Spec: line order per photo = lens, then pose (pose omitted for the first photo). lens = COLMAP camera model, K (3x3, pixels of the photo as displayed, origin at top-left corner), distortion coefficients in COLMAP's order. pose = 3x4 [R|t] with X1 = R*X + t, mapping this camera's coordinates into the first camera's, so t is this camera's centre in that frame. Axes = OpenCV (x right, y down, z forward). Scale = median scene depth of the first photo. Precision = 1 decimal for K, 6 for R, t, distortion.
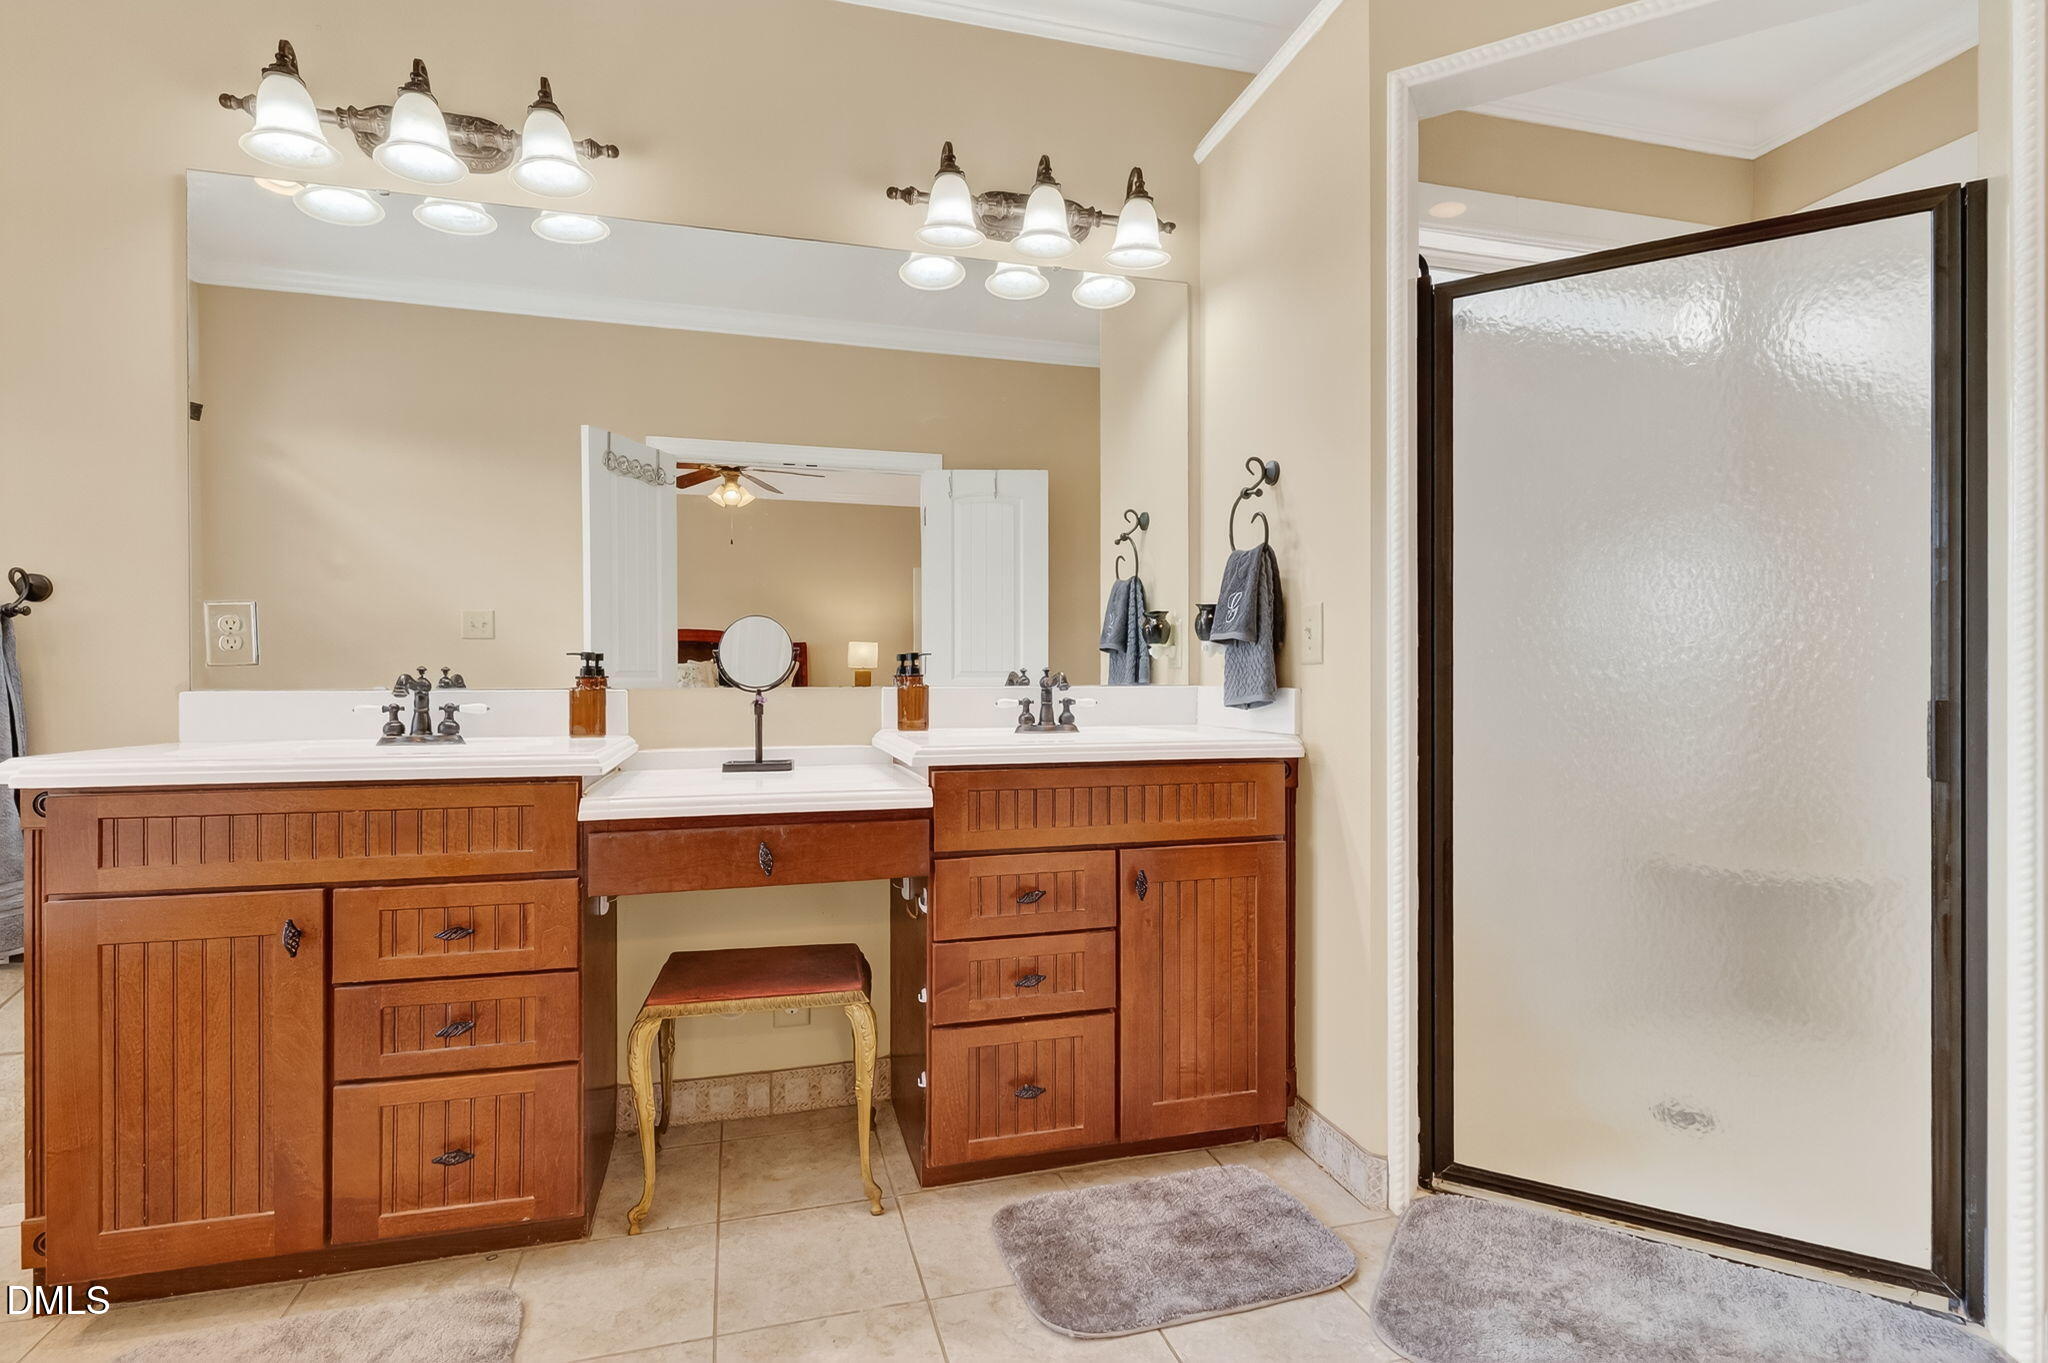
lens RADIAL K [[1004.5, 0, 1024.0], [0, 1004.5, 681.5], [0, 0, 1]] dist [-0.000428, -0.000789]
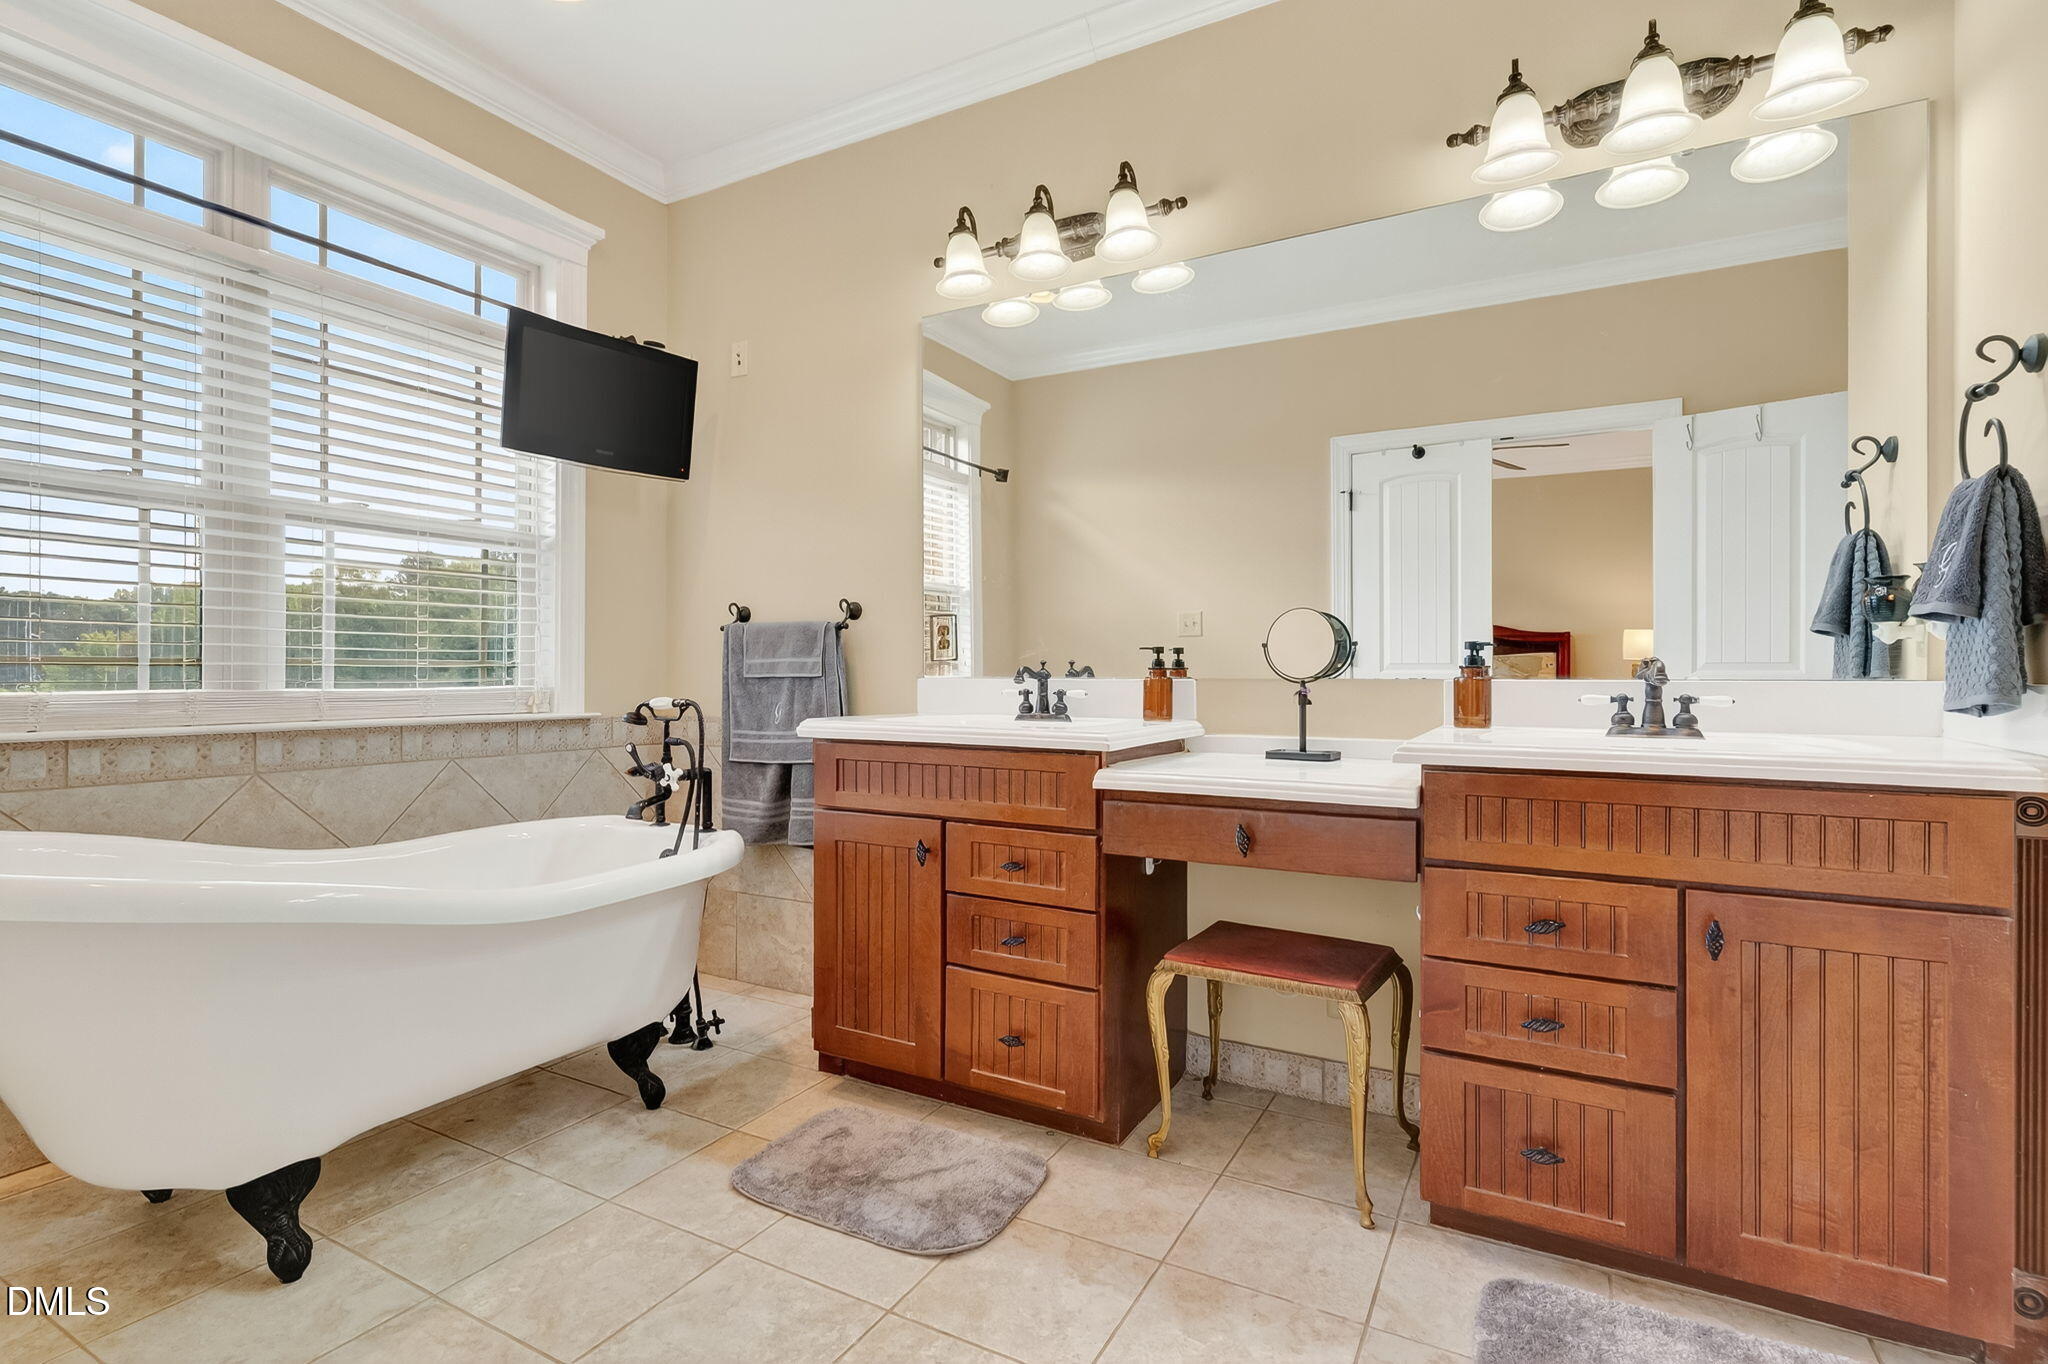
lens RADIAL K [[996.1, 0, 1000.7], [0, 996.1, 675.6], [0, 0, 1]] dist [0.005593, -0.000461]
pose [[0.699189, 0.004774, -0.714921, 0.276332], [-0.004037, 0.999988, 0.002730, 0.001586], [0.714926, 0.000977, 0.699200, 0.078175]]
